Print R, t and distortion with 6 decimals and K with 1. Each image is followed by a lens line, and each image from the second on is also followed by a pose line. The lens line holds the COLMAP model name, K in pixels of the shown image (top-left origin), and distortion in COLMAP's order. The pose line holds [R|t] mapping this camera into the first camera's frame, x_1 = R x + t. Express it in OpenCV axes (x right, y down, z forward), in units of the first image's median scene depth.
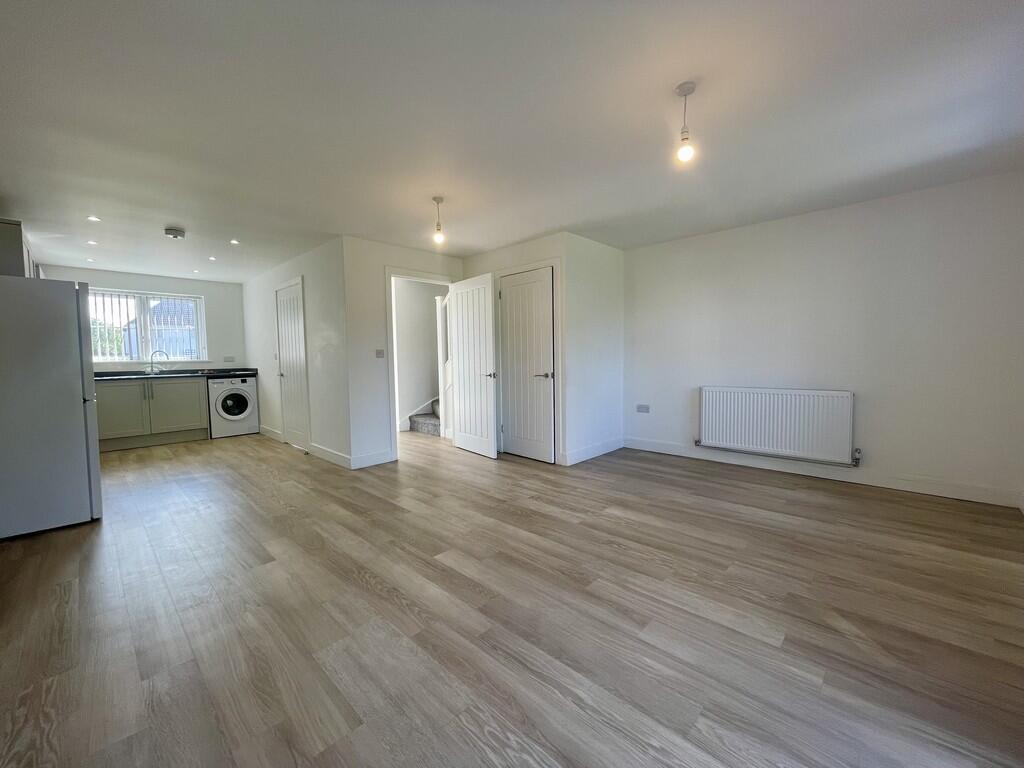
lens RADIAL K [[414.2, 0, 508.0], [0, 414.2, 380.4], [0, 0, 1]] dist [0.000846, 0.000771]
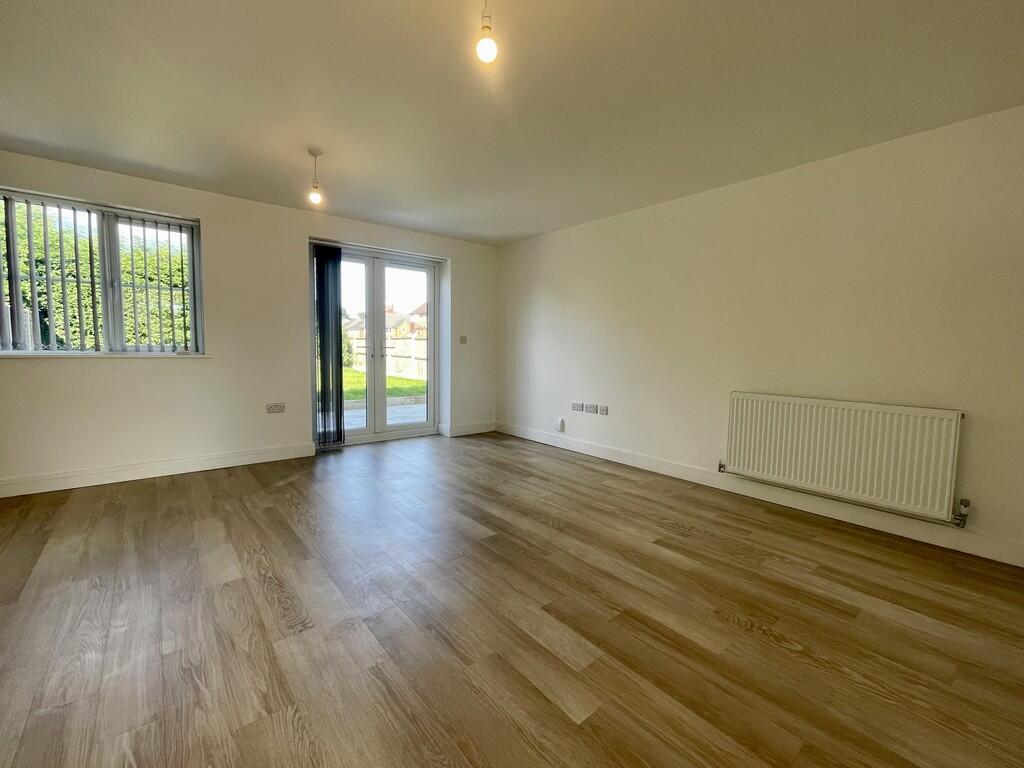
lens RADIAL K [[414.2, 0, 512.0], [0, 414.2, 378.1], [0, 0, 1]] dist [0.000846, 0.000771]
pose [[-0.994711, -0.008514, 0.102360, -0.267184], [0.004991, 0.991376, 0.130952, -0.081791], [-0.102592, 0.130770, -0.986090, 1.643601]]
